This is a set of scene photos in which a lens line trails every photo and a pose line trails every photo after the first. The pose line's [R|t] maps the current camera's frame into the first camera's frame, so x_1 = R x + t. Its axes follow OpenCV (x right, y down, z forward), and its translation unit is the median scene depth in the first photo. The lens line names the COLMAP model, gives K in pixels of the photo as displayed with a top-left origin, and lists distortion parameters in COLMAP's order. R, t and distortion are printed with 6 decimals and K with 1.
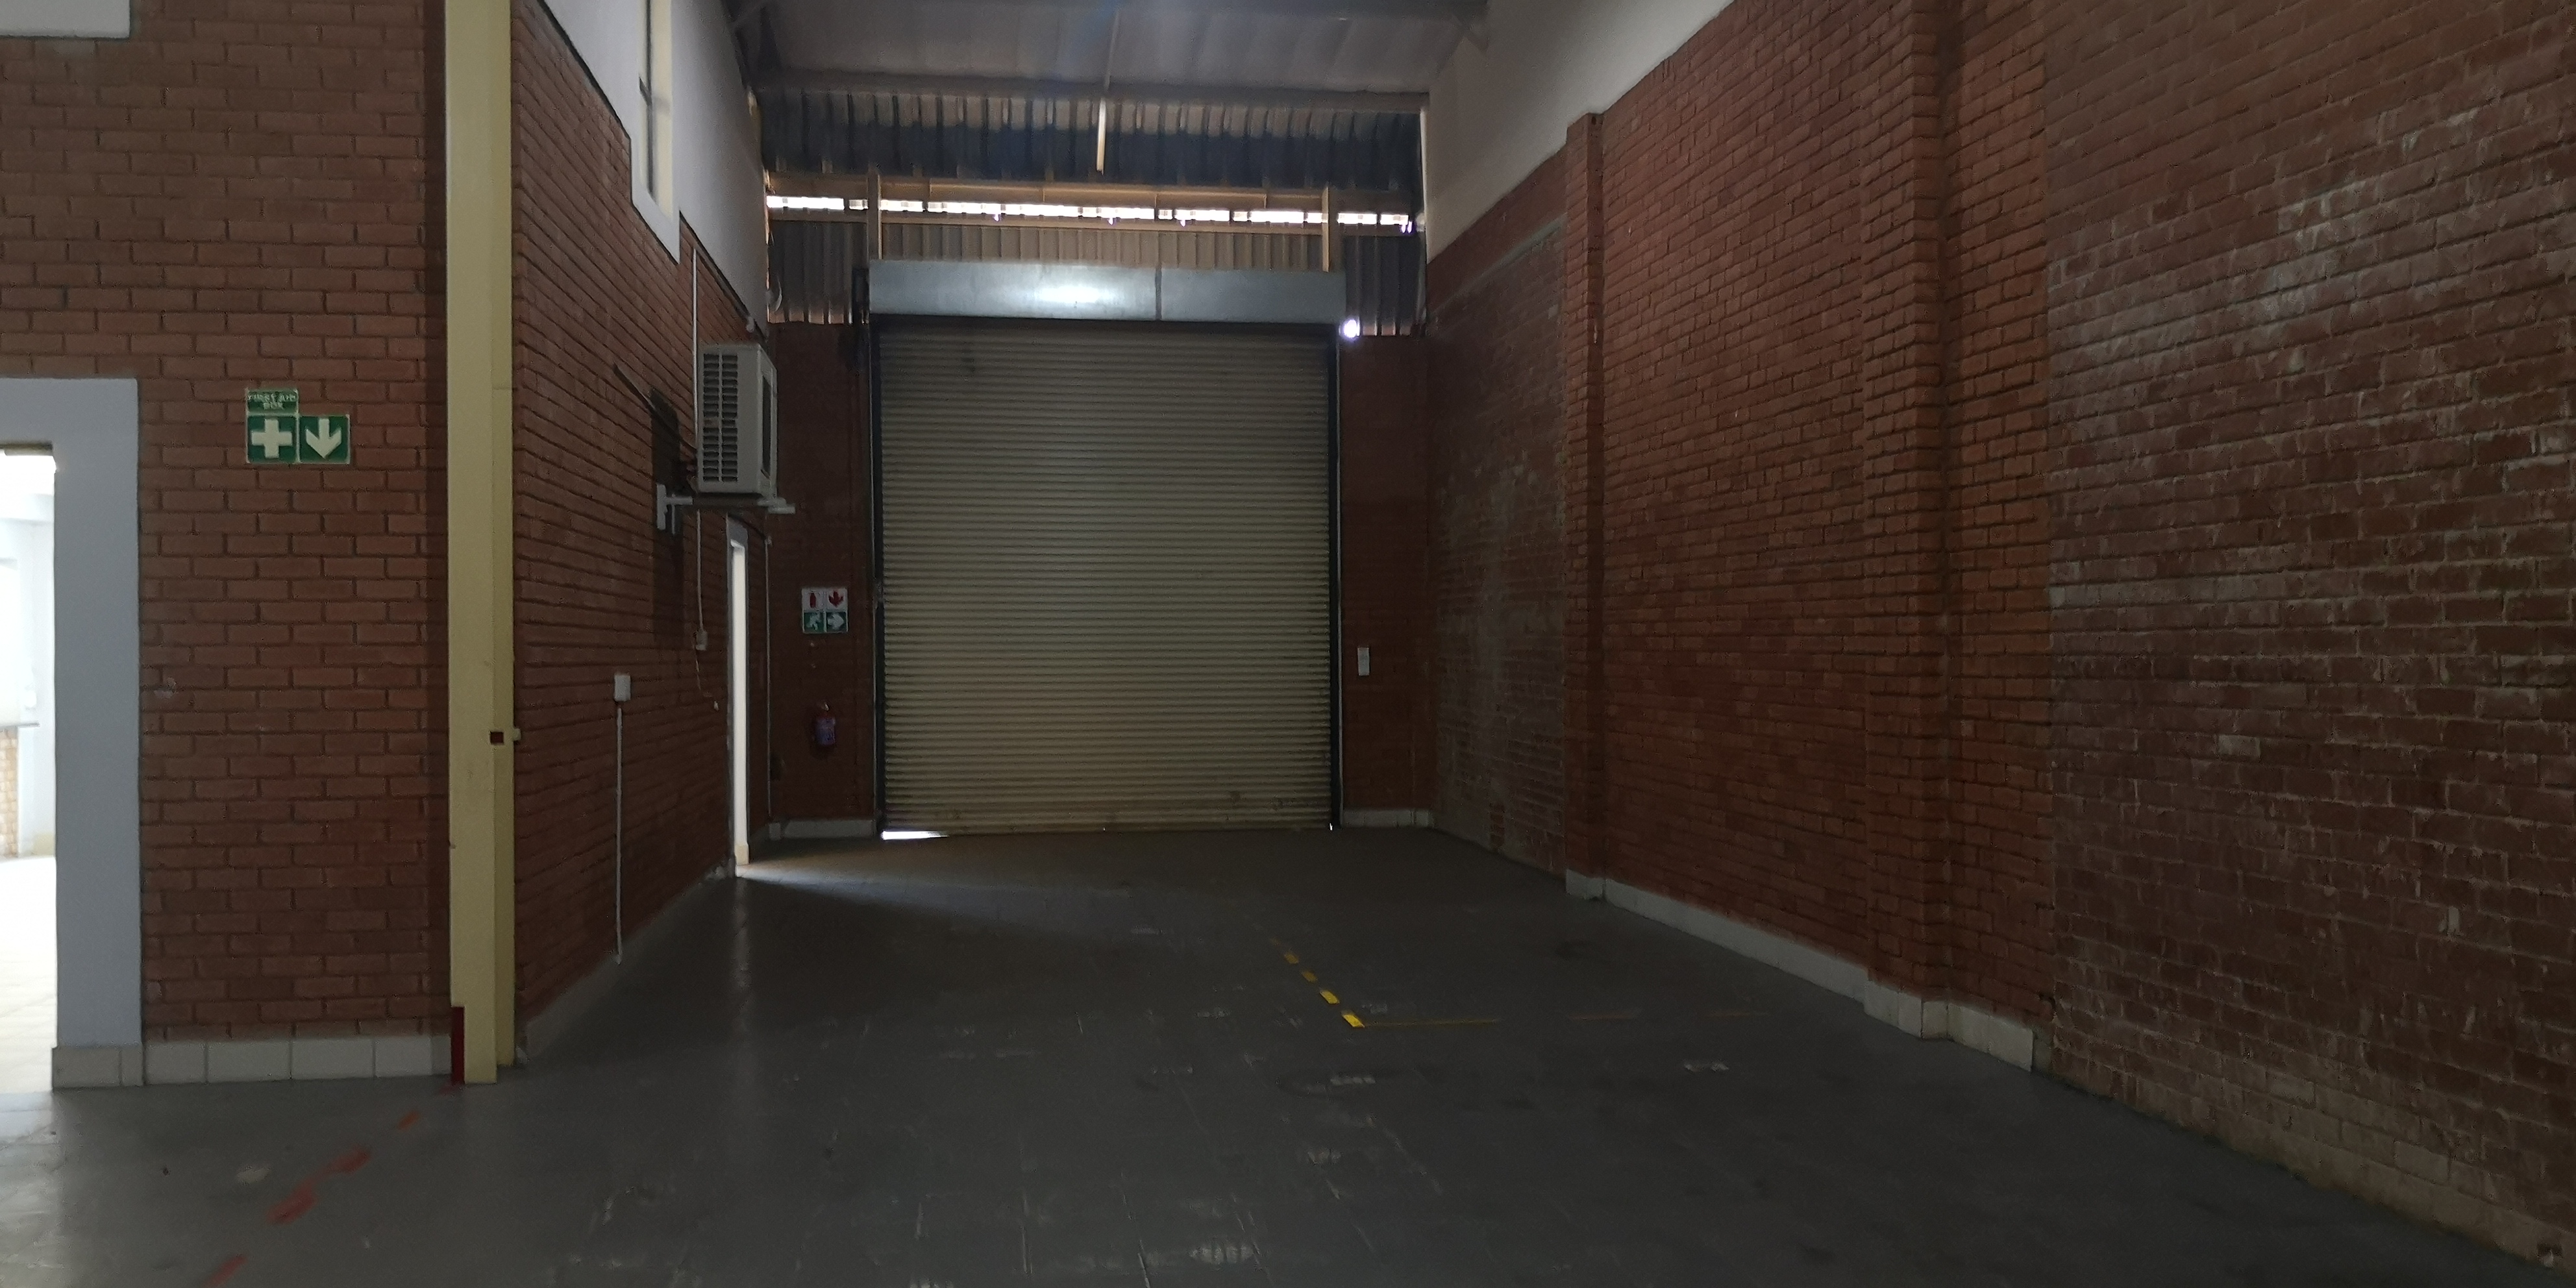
lens RADIAL K [[2122.8, 0, 1285.3], [0, 2122.8, 679.0], [0, 0, 1]] dist [-0.003486, -0.047953]
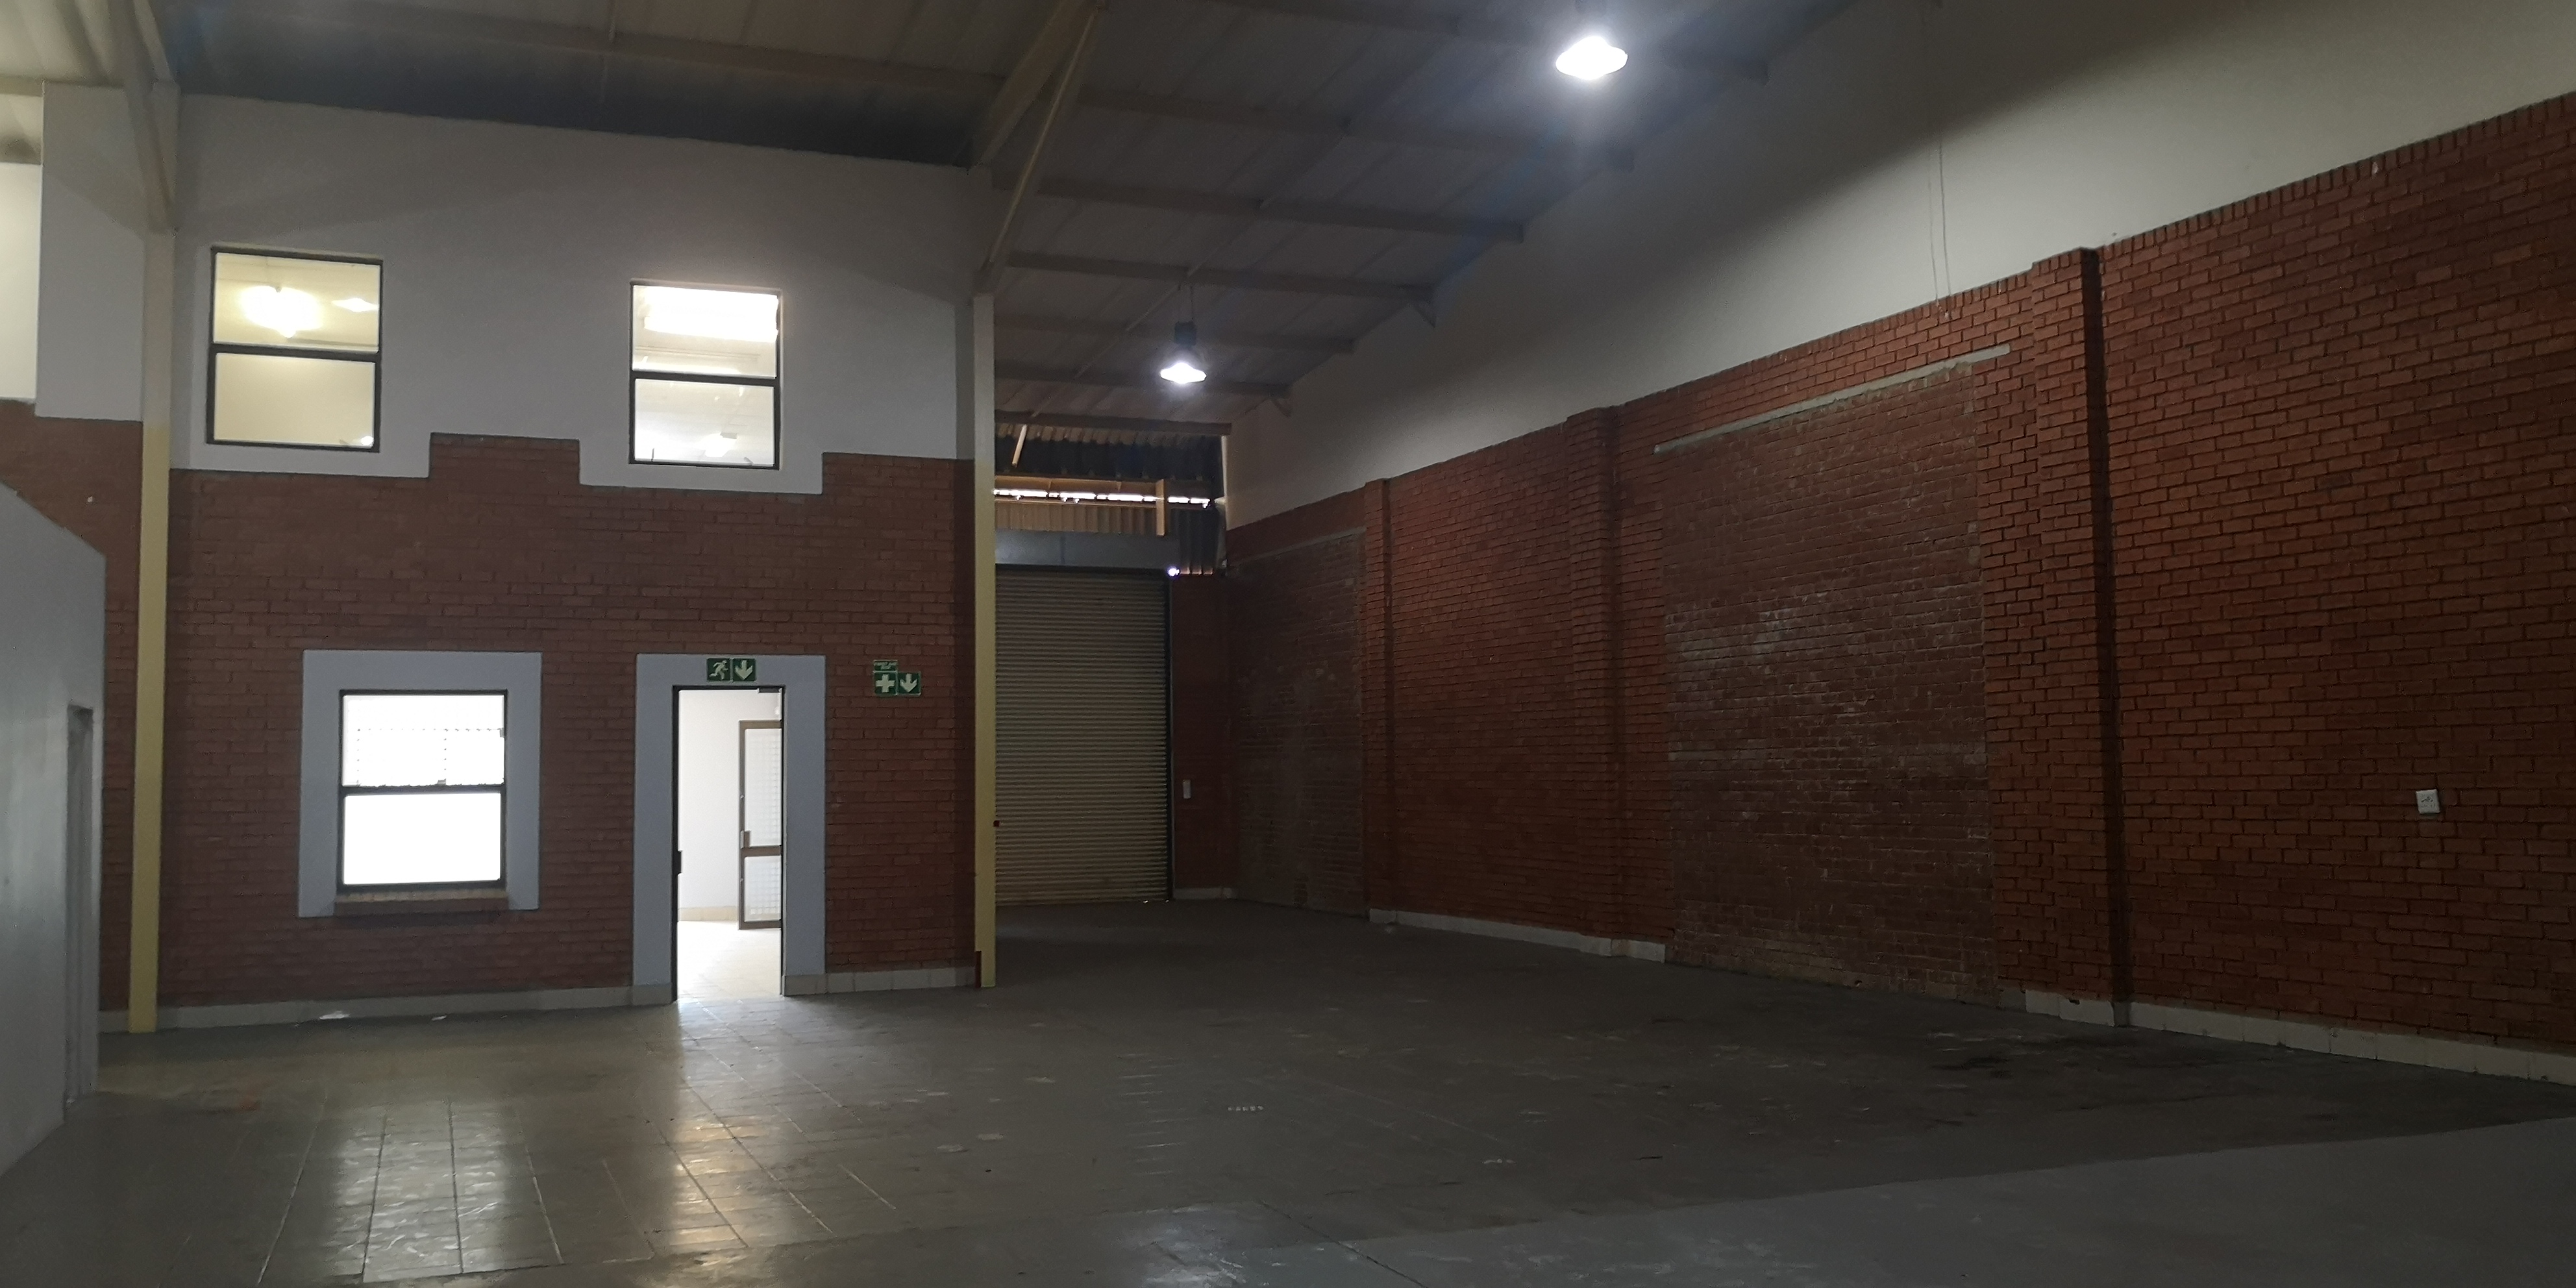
lens RADIAL K [[2122.8, 0, 1285.6], [0, 2122.8, 642.5], [0, 0, 1]] dist [-0.003486, -0.047953]
pose [[0.971007, 0.009573, 0.238861, -0.595011], [0.009486, 0.996868, -0.078514, 0.015088], [-0.238864, 0.078504, 0.967874, -1.146936]]
